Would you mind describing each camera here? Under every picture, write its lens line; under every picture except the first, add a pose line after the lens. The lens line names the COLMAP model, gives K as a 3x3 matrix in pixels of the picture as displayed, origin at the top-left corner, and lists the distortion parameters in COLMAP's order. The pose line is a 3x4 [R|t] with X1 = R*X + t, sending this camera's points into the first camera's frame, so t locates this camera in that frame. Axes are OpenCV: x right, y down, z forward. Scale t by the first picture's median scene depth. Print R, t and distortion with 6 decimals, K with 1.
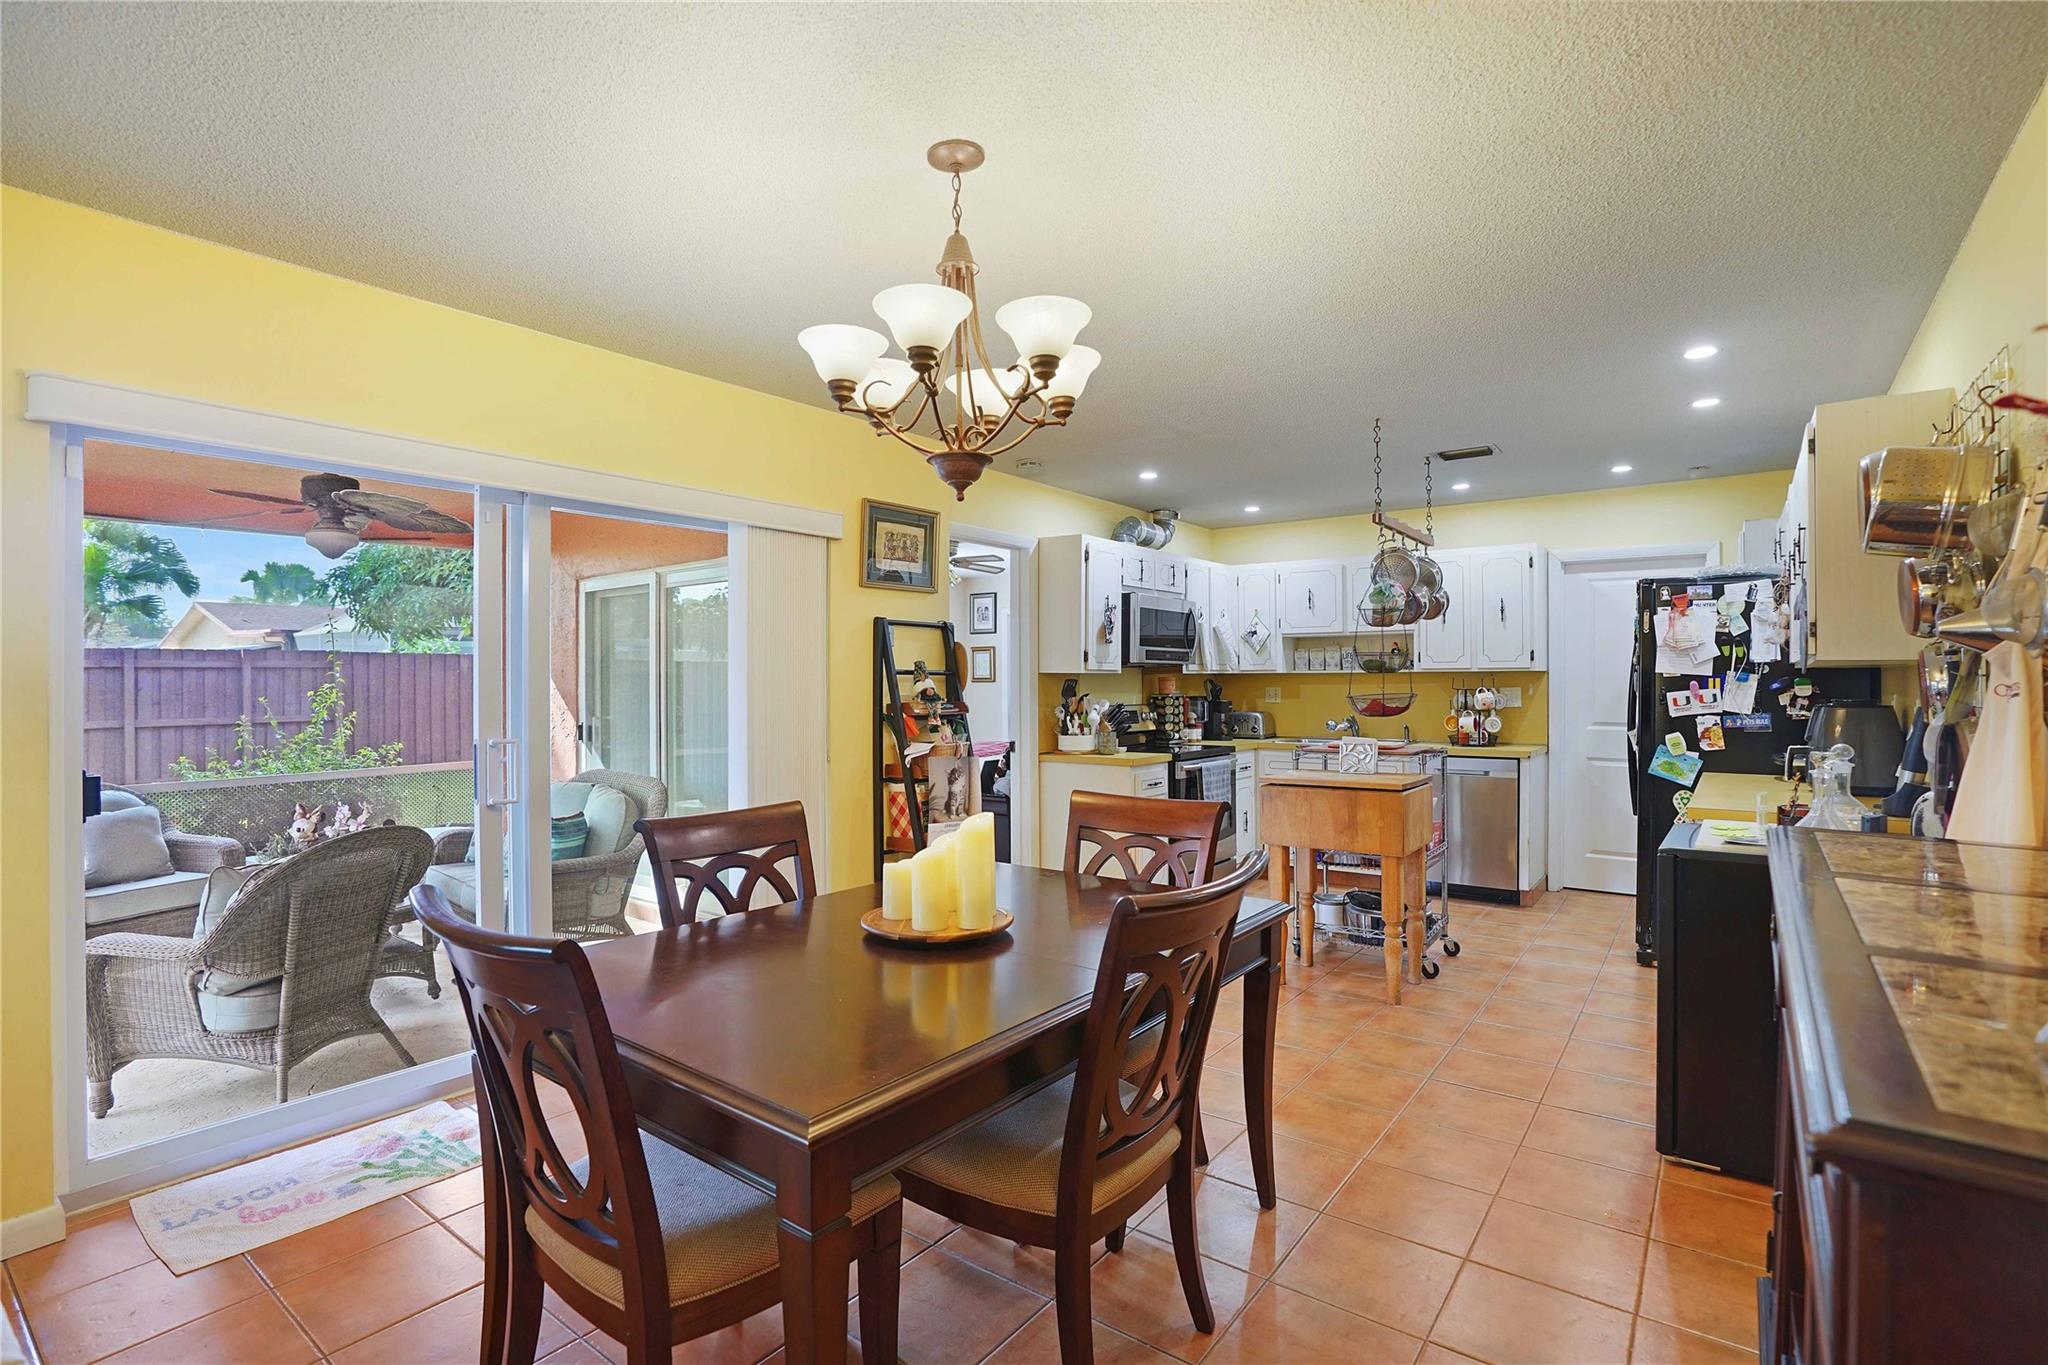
lens RADIAL K [[978.1, 0, 1032.7], [0, 978.1, 675.5], [0, 0, 1]] dist [-0.063962, 0.021467]
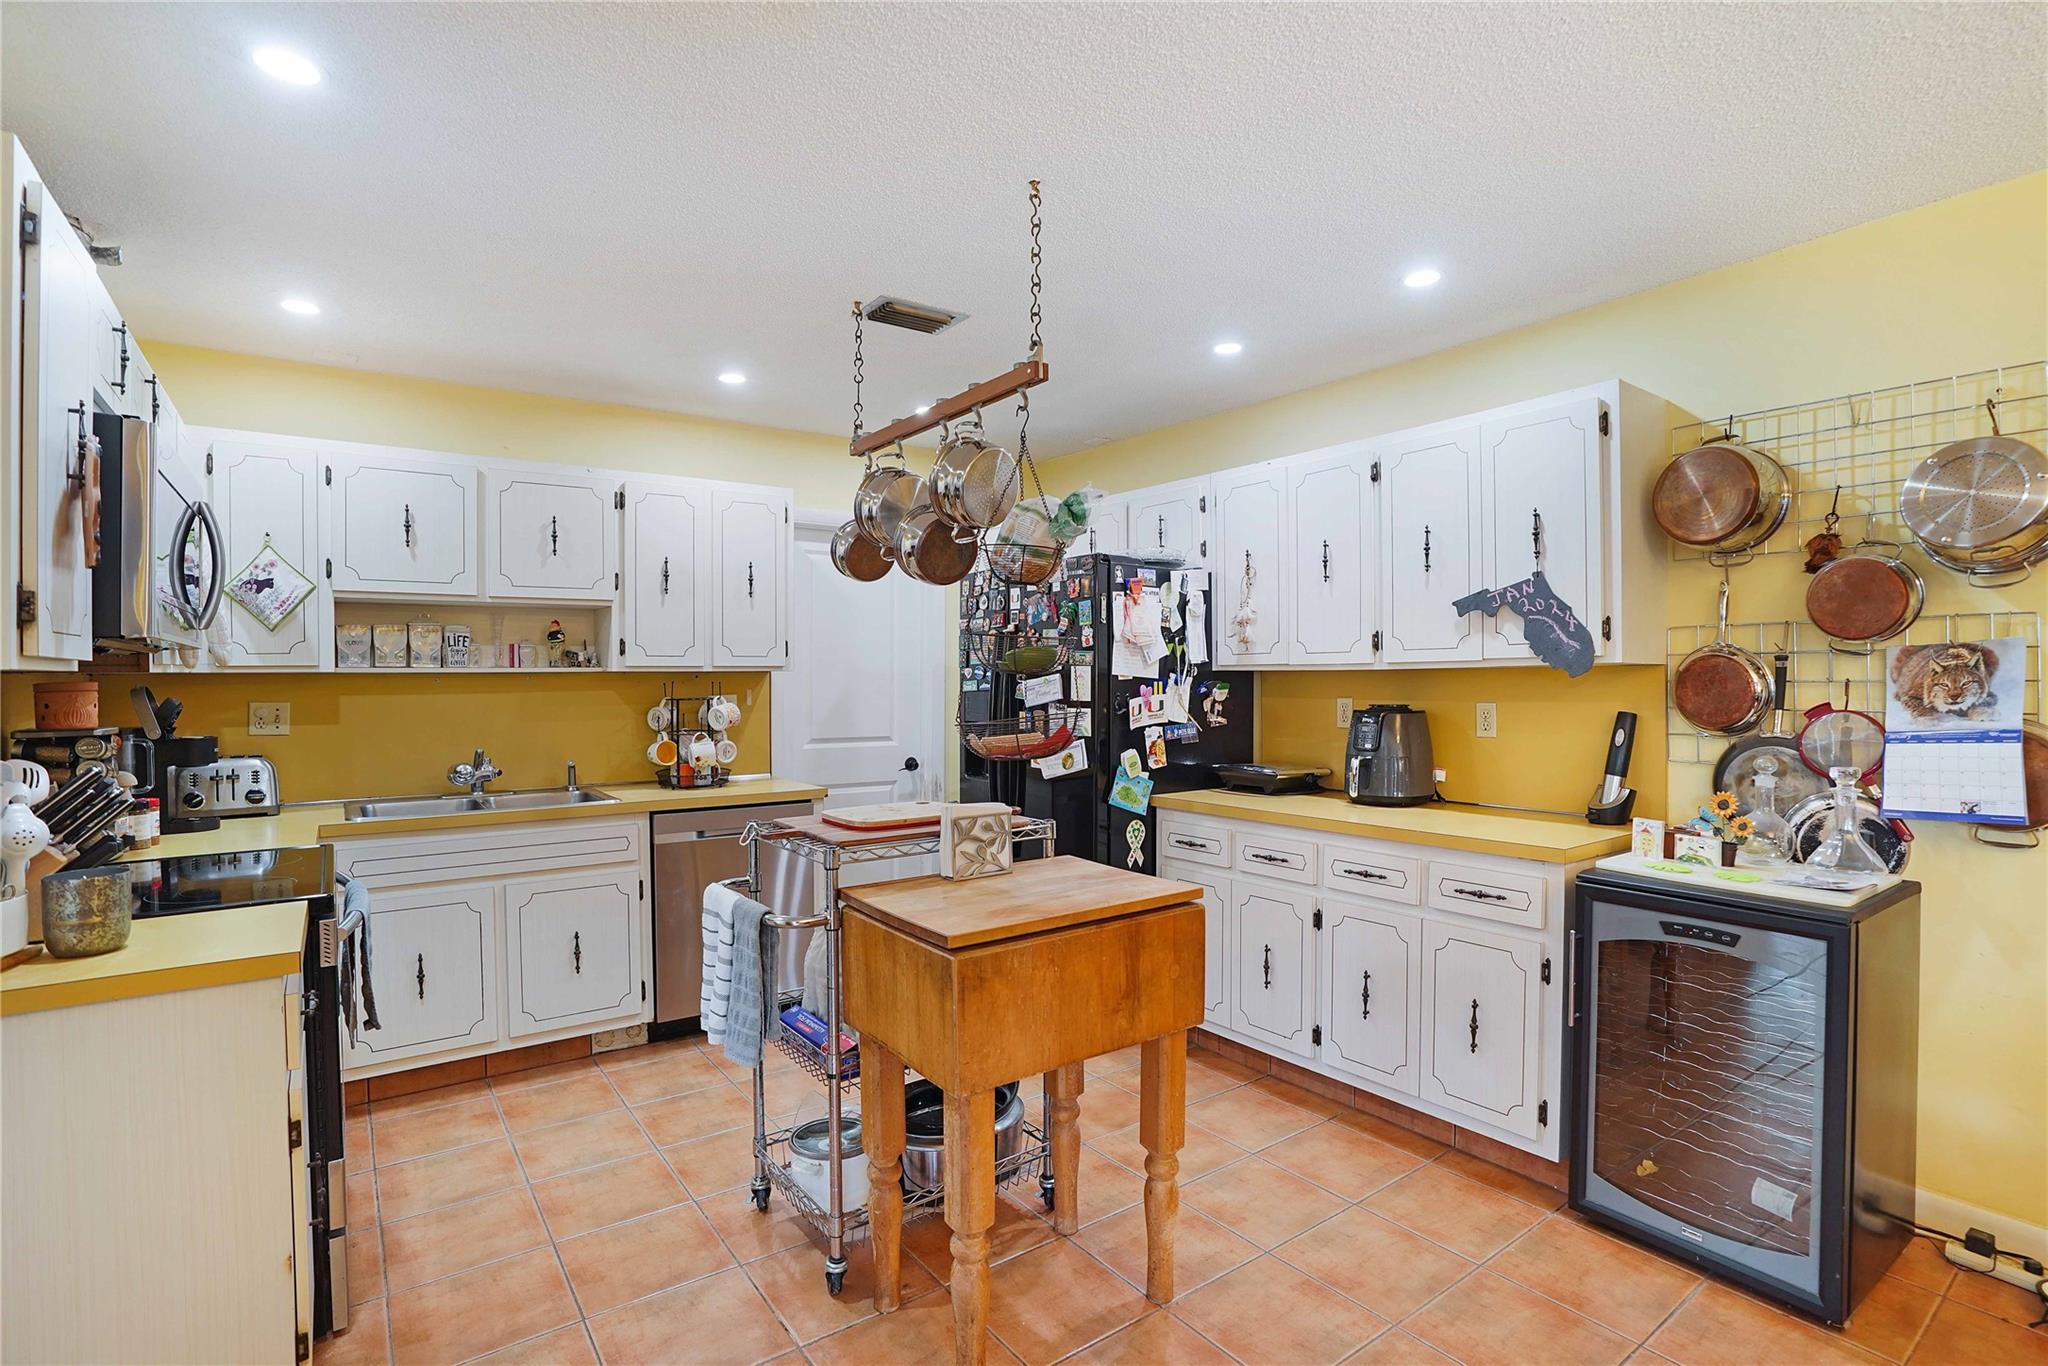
lens RADIAL K [[978.1, 0, 1032.5], [0, 978.1, 682.9], [0, 0, 1]] dist [-0.063962, 0.021467]
pose [[0.303901, -0.006108, 0.952684, -0.131802], [-0.001539, 0.999975, 0.006902, -0.001562], [-0.952702, -0.003564, 0.303884, 0.818754]]
